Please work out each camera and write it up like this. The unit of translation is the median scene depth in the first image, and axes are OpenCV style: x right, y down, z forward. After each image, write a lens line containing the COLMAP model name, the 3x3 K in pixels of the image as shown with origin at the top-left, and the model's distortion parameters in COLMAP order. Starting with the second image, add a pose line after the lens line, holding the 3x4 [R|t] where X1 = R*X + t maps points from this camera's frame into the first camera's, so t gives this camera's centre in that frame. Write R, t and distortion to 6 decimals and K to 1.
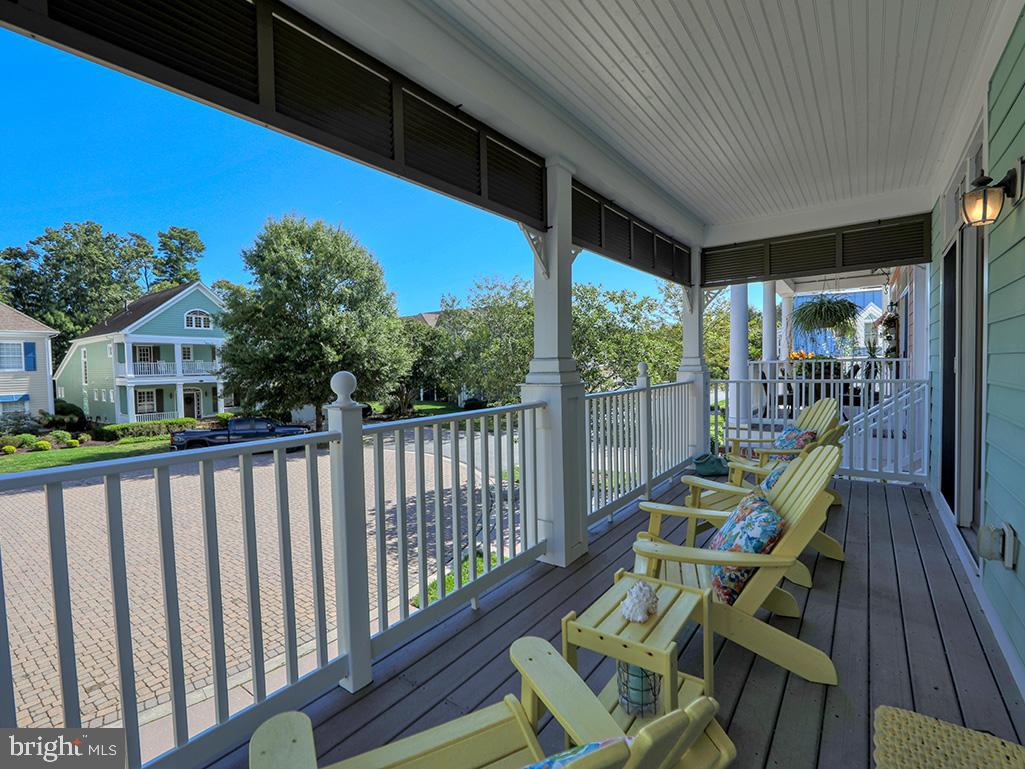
lens RADIAL K [[486.1, 0, 515.0], [0, 486.1, 386.8], [0, 0, 1]] dist [-0.013638, 0.002140]
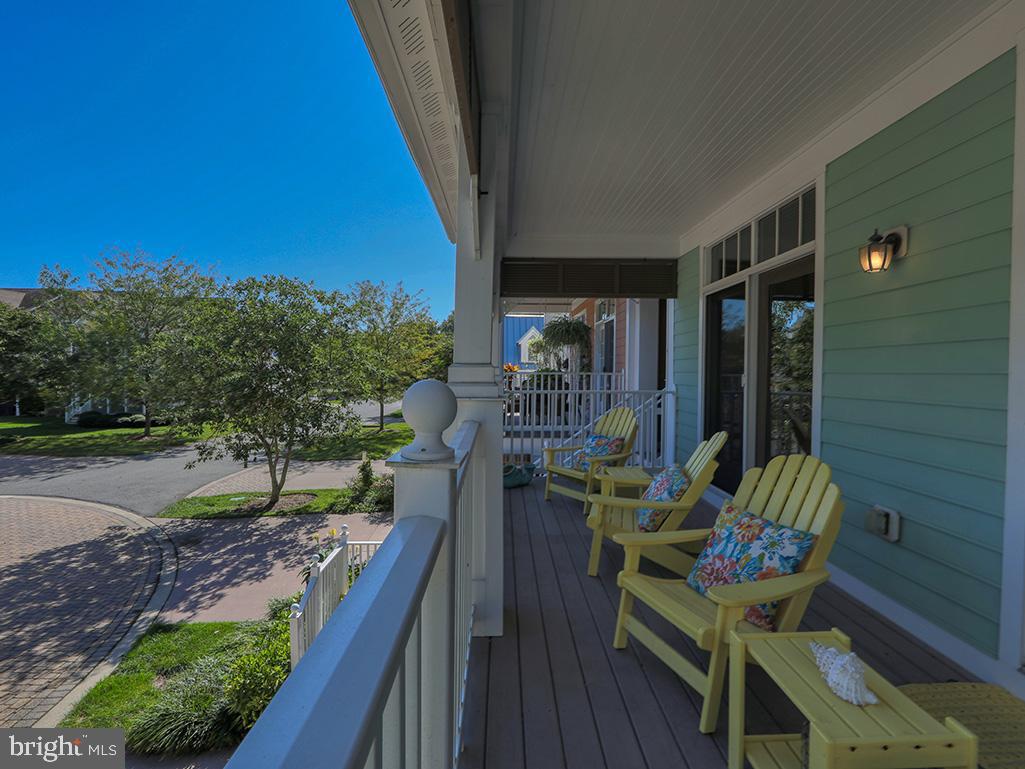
lens RADIAL K [[486.1, 0, 514.5], [0, 486.1, 381.6], [0, 0, 1]] dist [-0.013638, 0.002140]
pose [[0.792015, 0.014865, 0.610320, -0.110283], [0.002101, 0.999631, -0.027073, -0.003011], [-0.610498, 0.022724, 0.791692, 0.114647]]
